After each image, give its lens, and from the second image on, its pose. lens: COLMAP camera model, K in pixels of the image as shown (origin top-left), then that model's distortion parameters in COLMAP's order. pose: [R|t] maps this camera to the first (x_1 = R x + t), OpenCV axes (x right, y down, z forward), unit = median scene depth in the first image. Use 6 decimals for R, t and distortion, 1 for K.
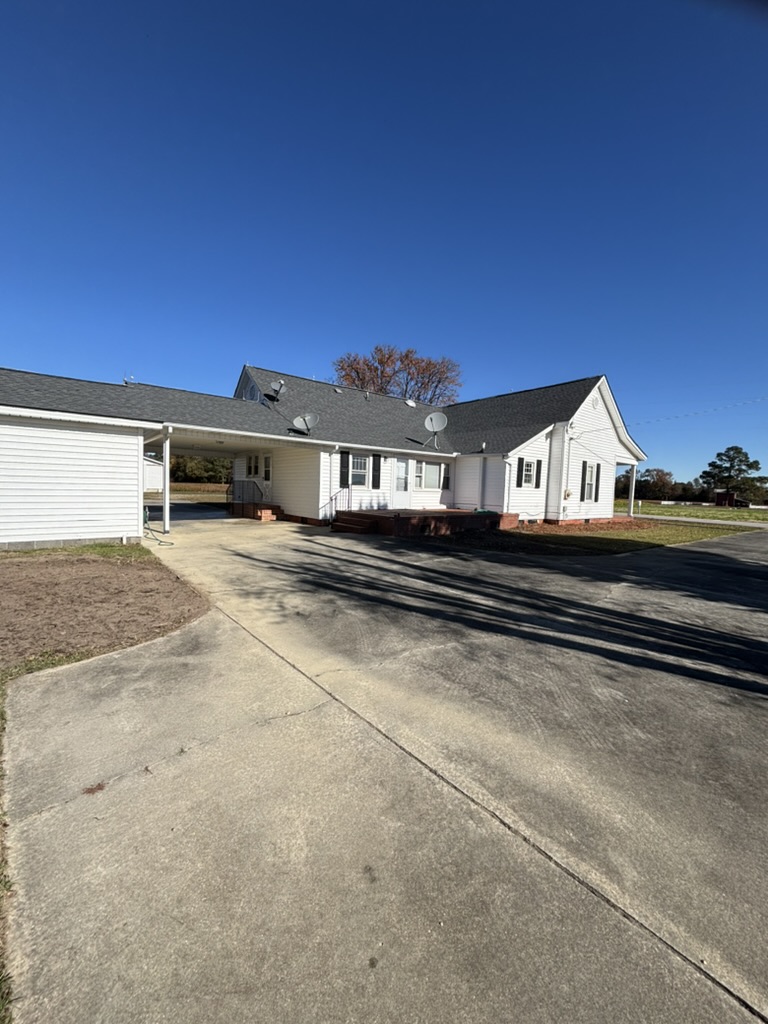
lens RADIAL K [[415.9, 0, 384.0], [0, 415.9, 512.0], [0, 0, 1]] dist [-0.000174, -0.000004]
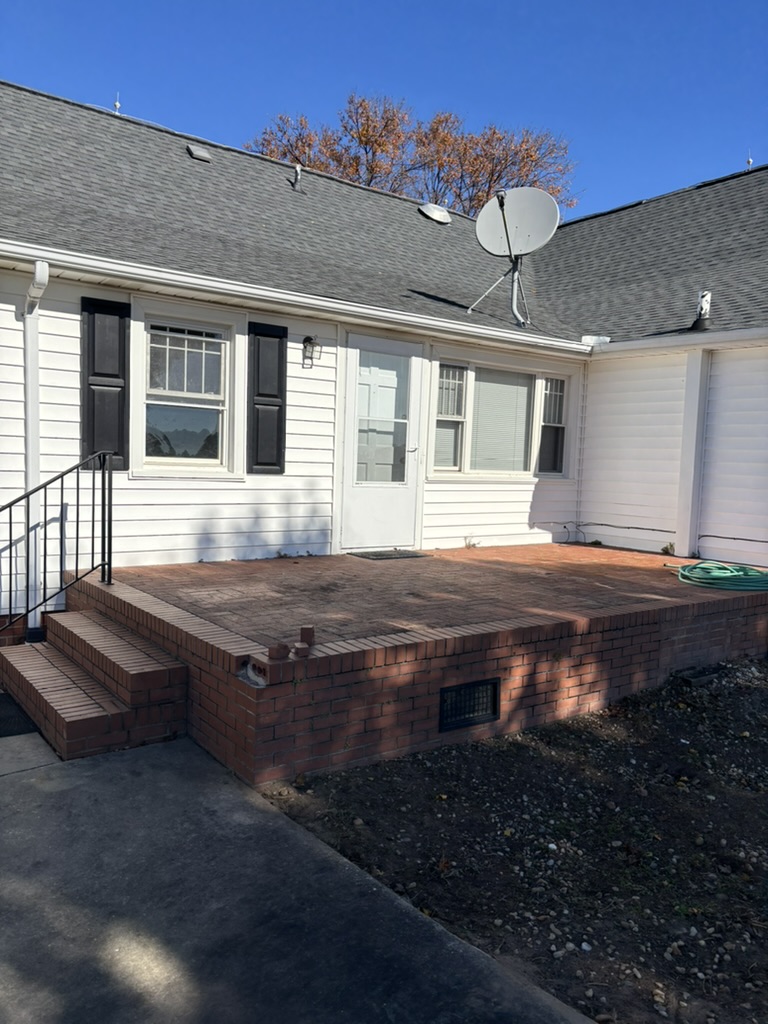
lens RADIAL K [[786.1, 0, 384.0], [0, 786.1, 512.0], [0, 0, 1]] dist [0.055456, -0.000800]
pose [[0.999734, 0.002133, -0.022963, 0.054841], [-0.002061, 0.999993, 0.003186, -0.032857], [0.022970, -0.003138, 0.999731, 0.519195]]
